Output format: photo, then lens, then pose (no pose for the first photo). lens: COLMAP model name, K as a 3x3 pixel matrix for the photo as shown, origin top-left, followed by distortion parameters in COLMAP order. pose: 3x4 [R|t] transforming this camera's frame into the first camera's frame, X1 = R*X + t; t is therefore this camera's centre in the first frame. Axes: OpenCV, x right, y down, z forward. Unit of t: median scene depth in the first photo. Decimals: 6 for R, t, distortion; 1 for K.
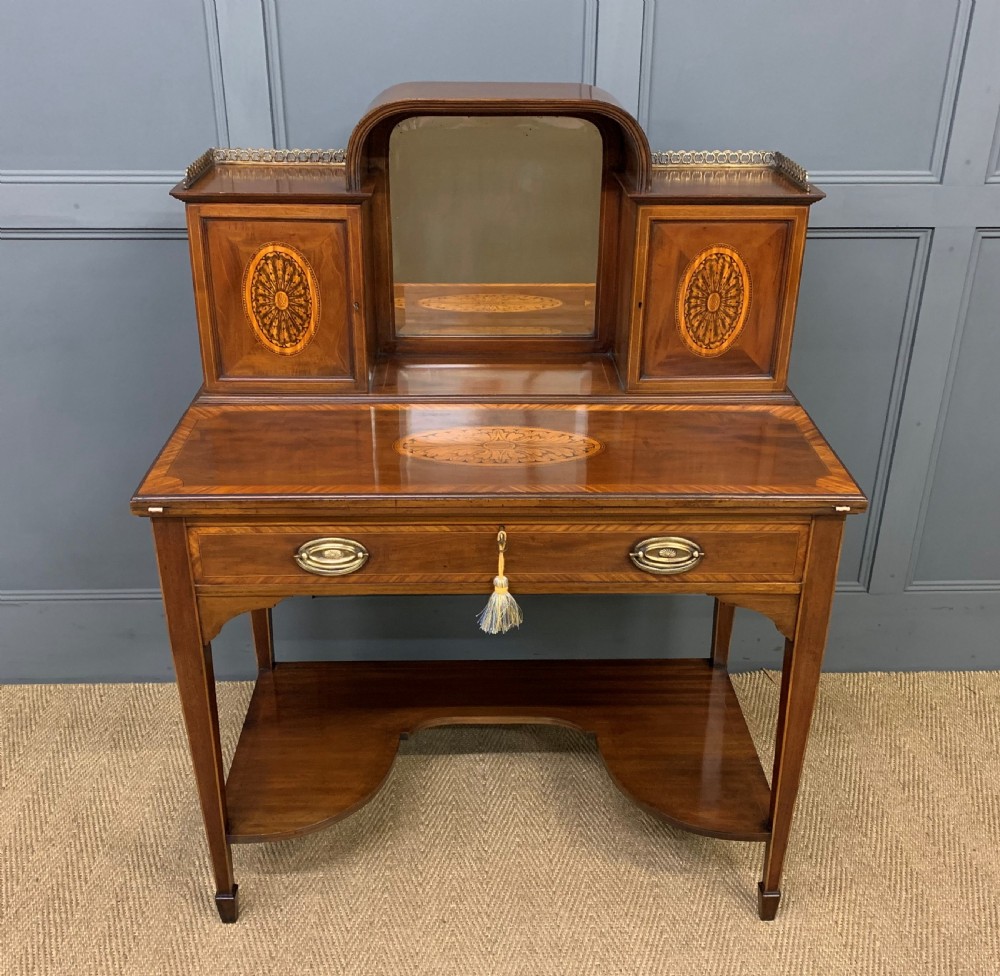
lens RADIAL K [[1119.9, 0, 501.0], [0, 1119.9, 502.1], [0, 0, 1]] dist [0.048275, -0.056408]
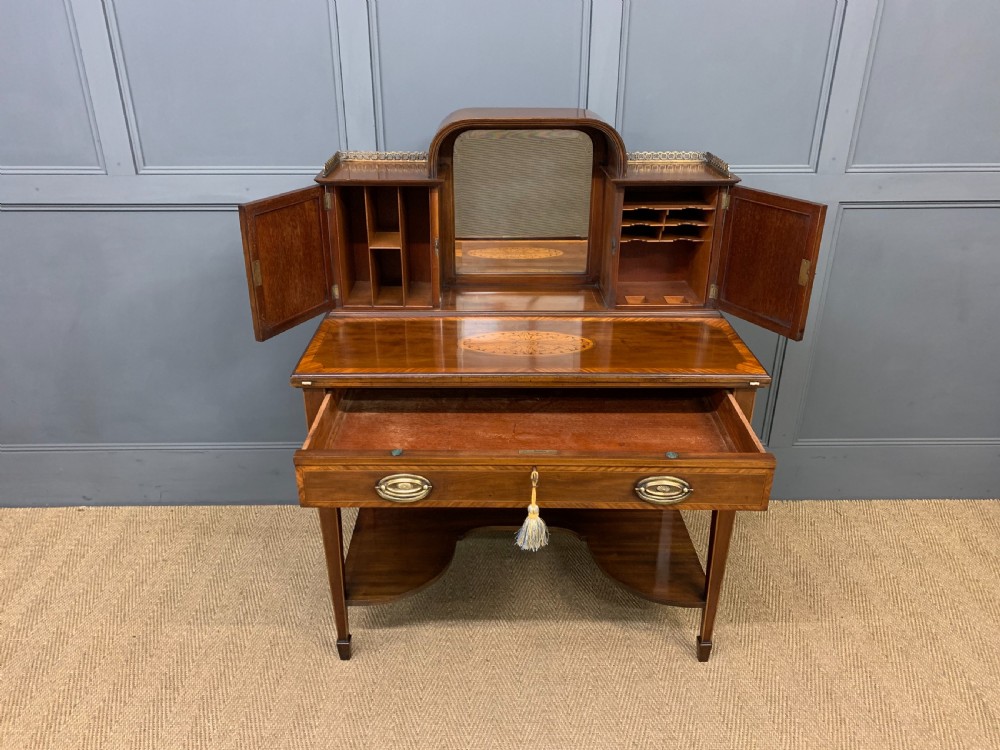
lens RADIAL K [[771.6, 0, 491.8], [0, 771.6, 378.5], [0, 0, 1]] dist [0.037248, -0.025847]
pose [[0.999820, 0.001665, -0.018926, -0.027831], [-0.002103, 0.999729, -0.023166, 0.021033], [0.018882, 0.023201, 0.999552, -0.048574]]
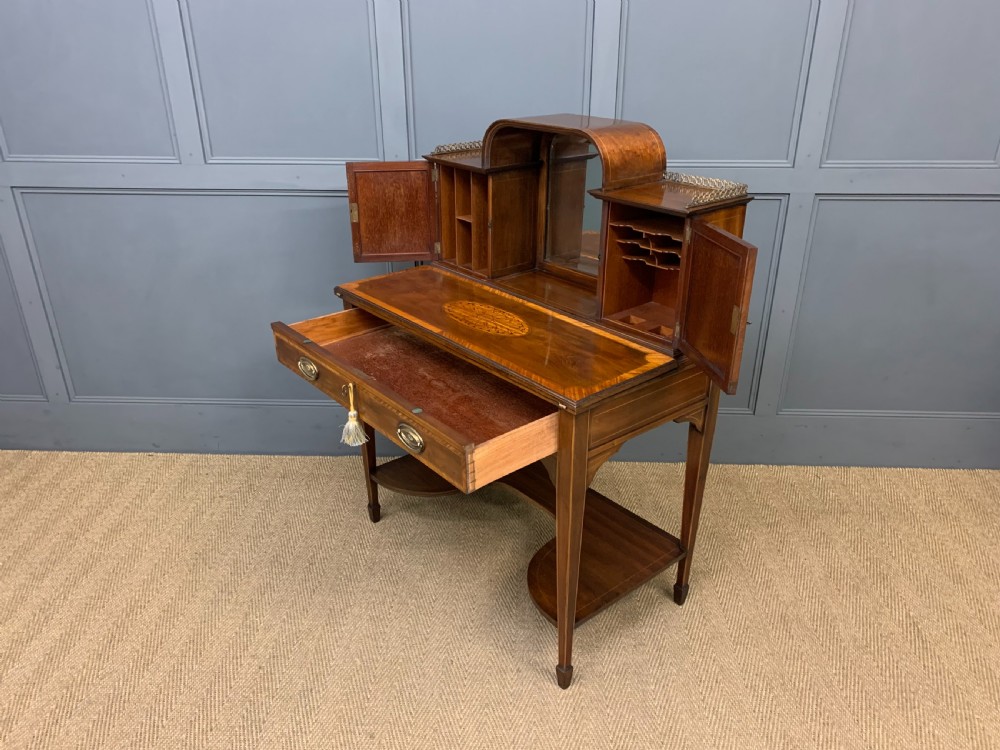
lens RADIAL K [[775.6, 0, 501.5], [0, 775.6, 384.4], [0, 0, 1]] dist [0.025621, -0.012125]
pose [[0.997385, 0.024608, -0.067953, 0.044032], [-0.025838, 0.999517, -0.017277, 0.091187], [0.067495, 0.018988, 0.997539, -0.235510]]
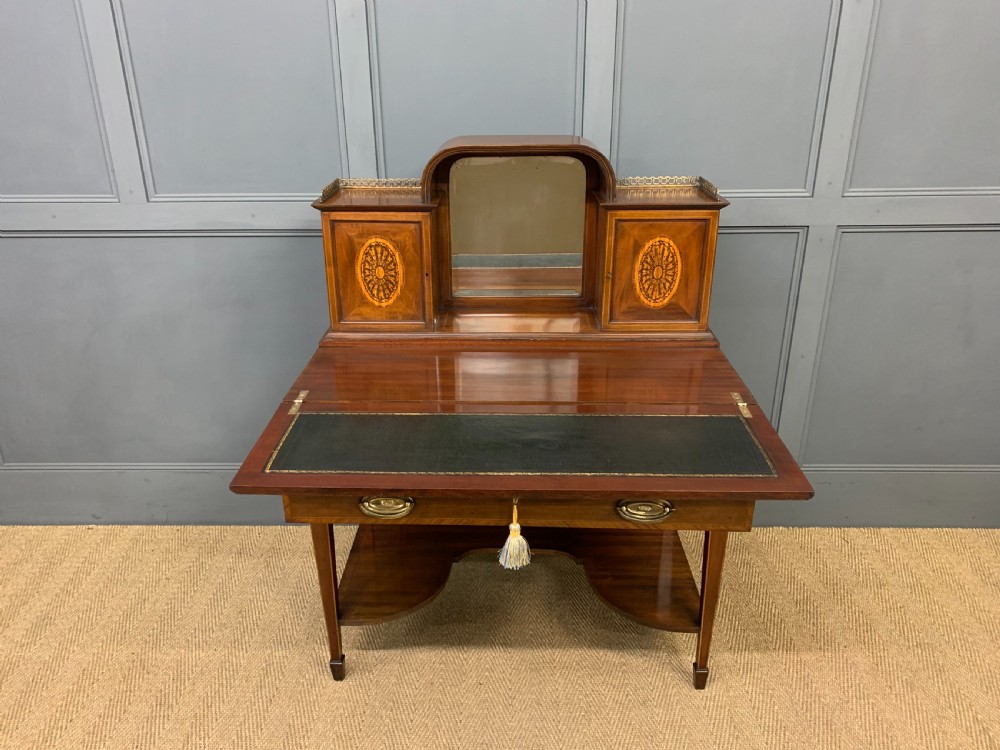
lens RADIAL K [[771.3, 0, 486.5], [0, 771.3, 372.5], [0, 0, 1]] dist [0.046204, -0.037773]
pose [[0.998287, 0.004399, -0.058338, 0.017352], [-0.008297, 0.997736, -0.066745, 0.030967], [0.057912, 0.067115, 0.996063, -0.059124]]
